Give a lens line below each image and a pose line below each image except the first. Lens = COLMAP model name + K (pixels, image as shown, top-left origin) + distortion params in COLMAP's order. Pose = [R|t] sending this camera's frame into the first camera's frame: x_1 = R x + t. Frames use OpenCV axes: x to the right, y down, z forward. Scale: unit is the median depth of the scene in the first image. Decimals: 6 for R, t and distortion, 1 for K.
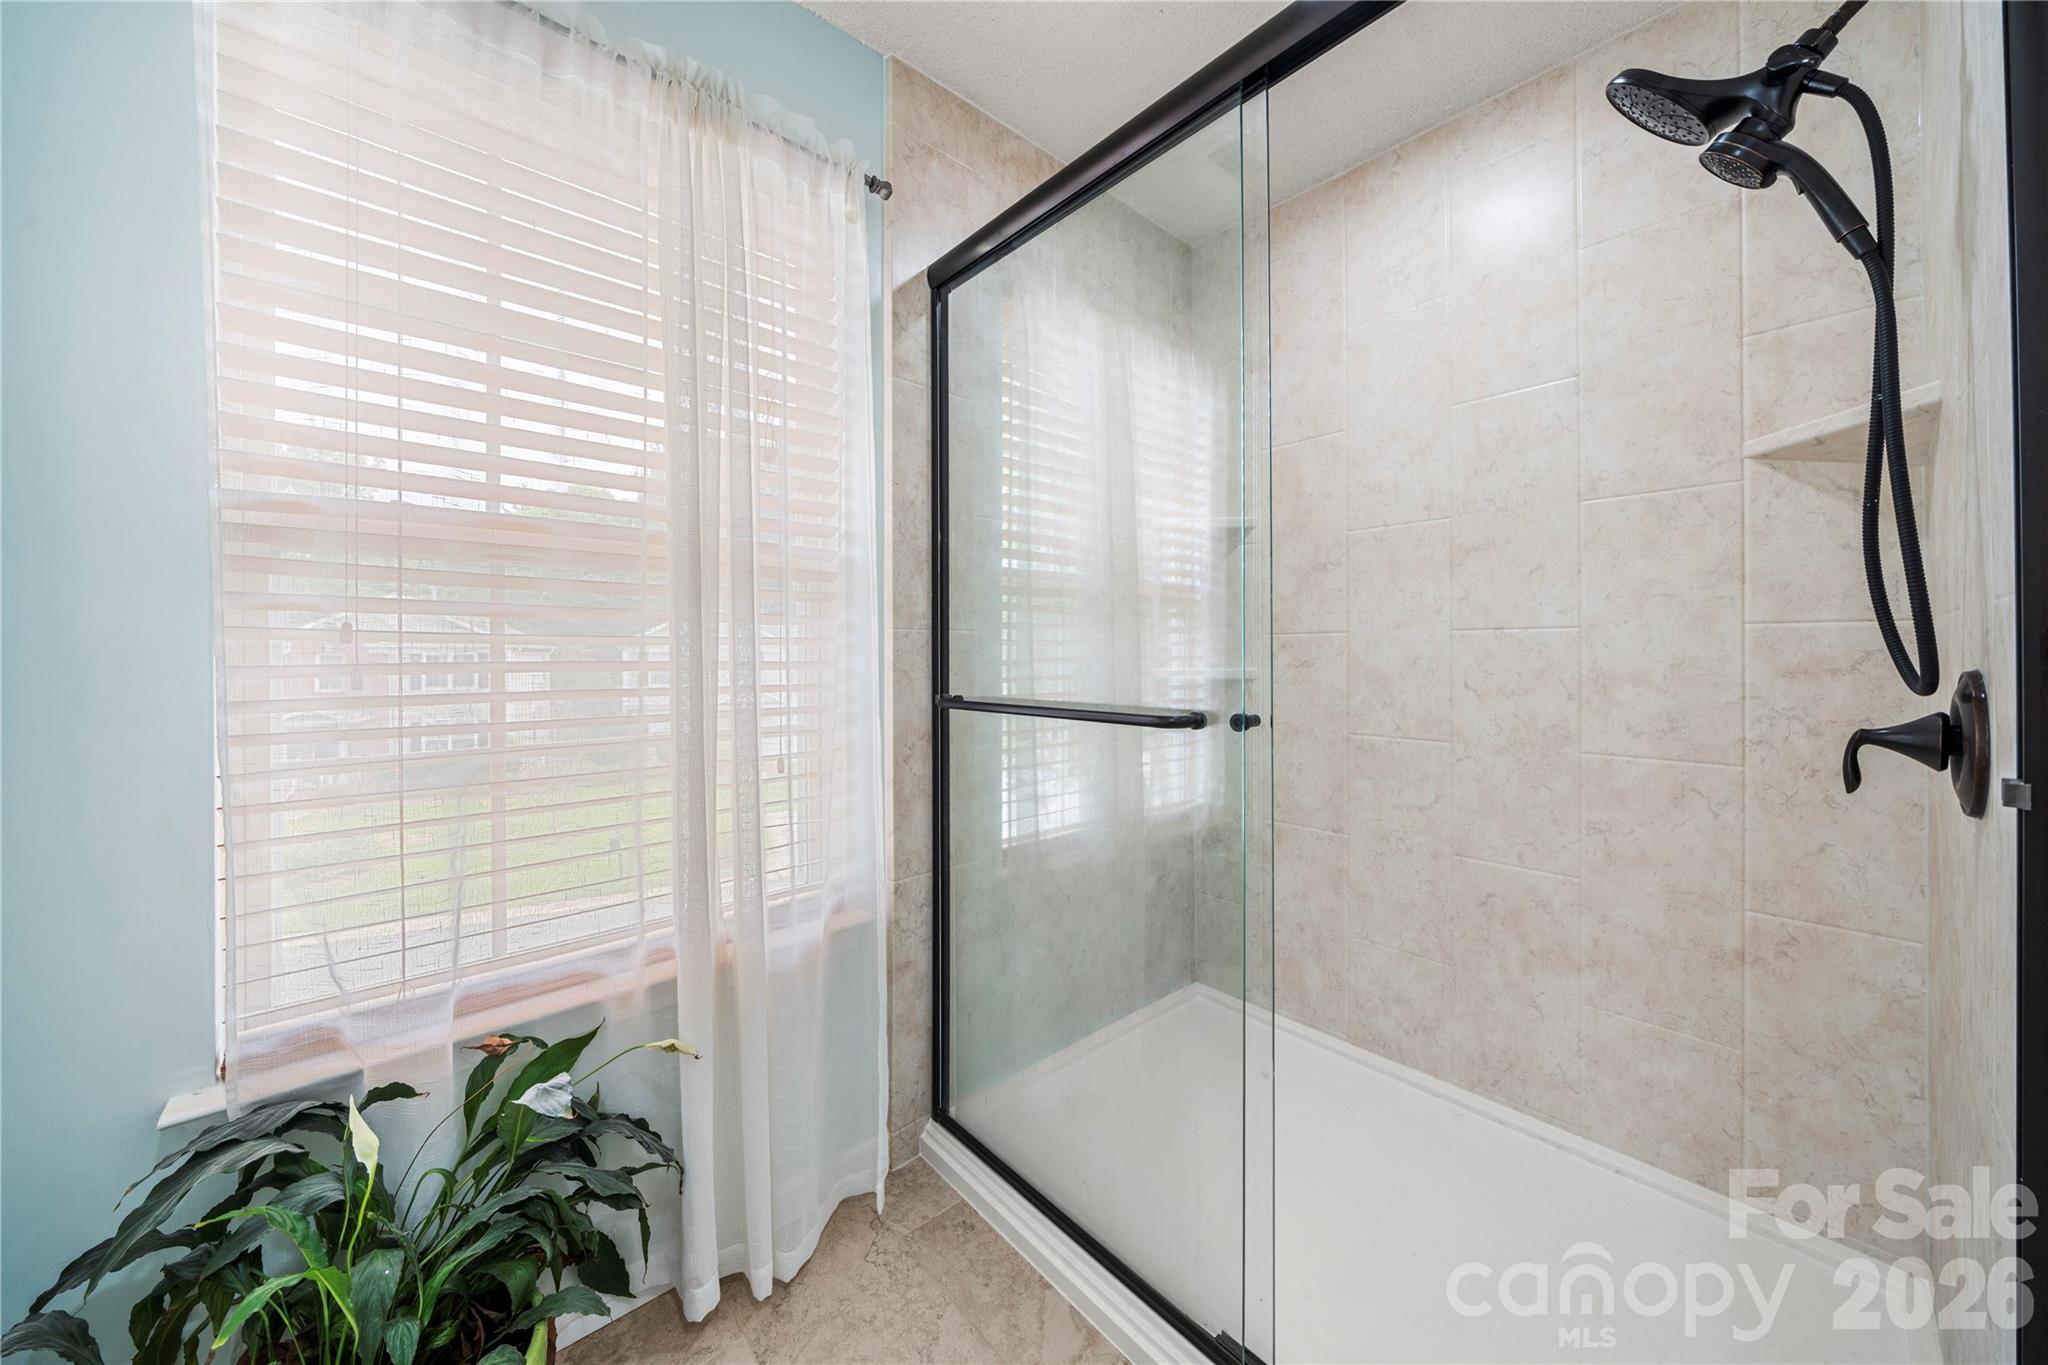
lens RADIAL K [[706.3, 0, 1018.3], [0, 706.3, 662.3], [0, 0, 1]] dist [-0.005722, -0.000009]
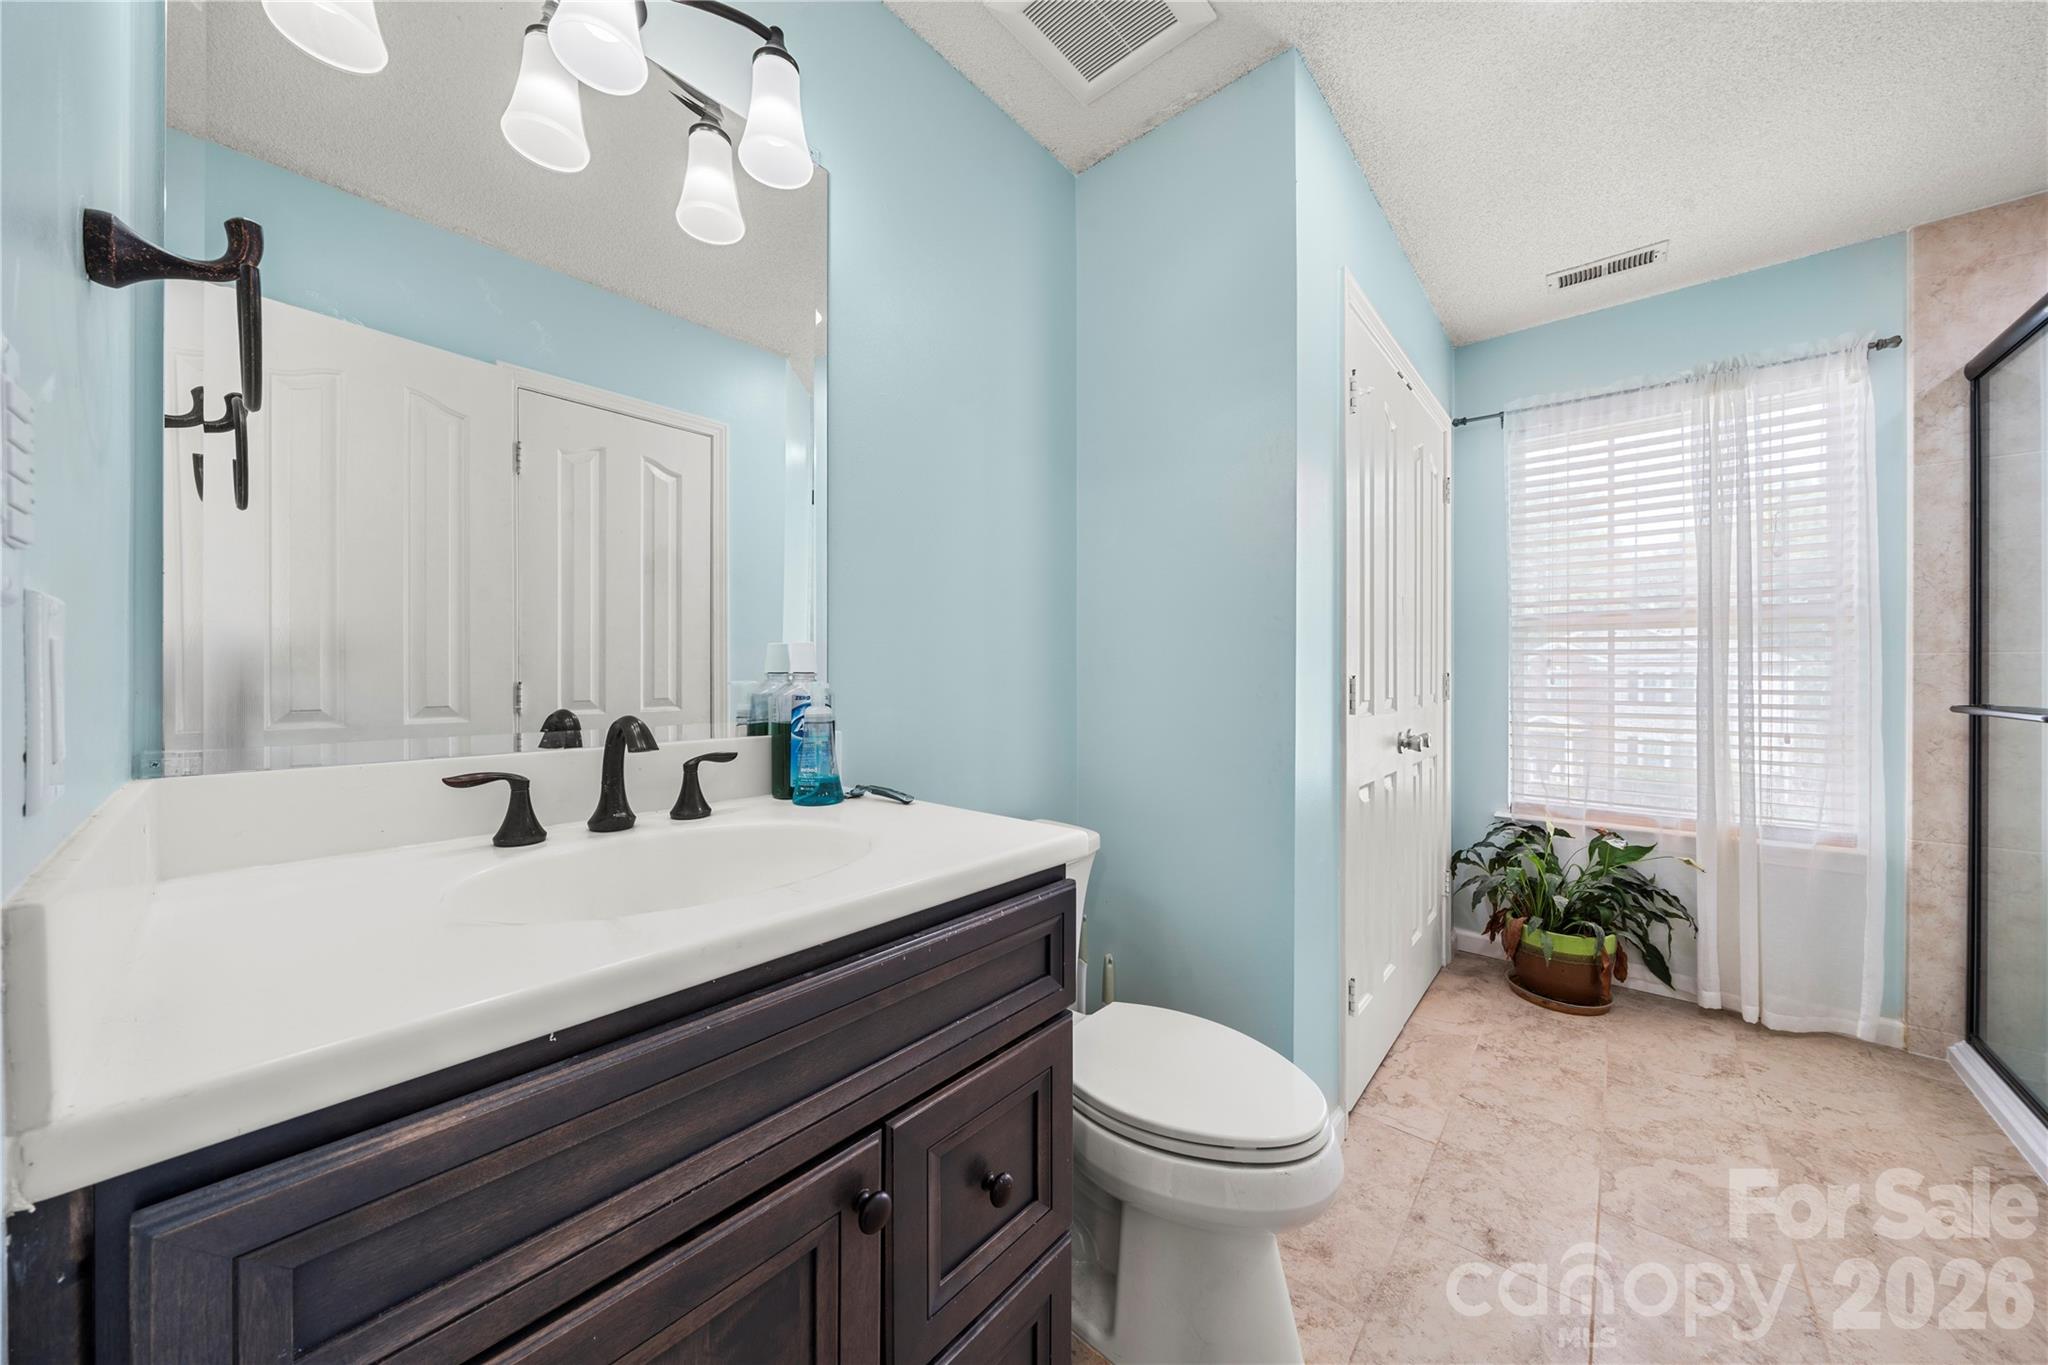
lens RADIAL K [[706.3, 0, 1018.3], [0, 706.3, 662.3], [0, 0, 1]] dist [-0.005722, -0.000009]
pose [[0.140146, 0.000991, -0.990130, 1.117426], [-0.003811, 0.999993, 0.000461, -0.029464], [0.990124, 0.003709, 0.140149, -1.088217]]
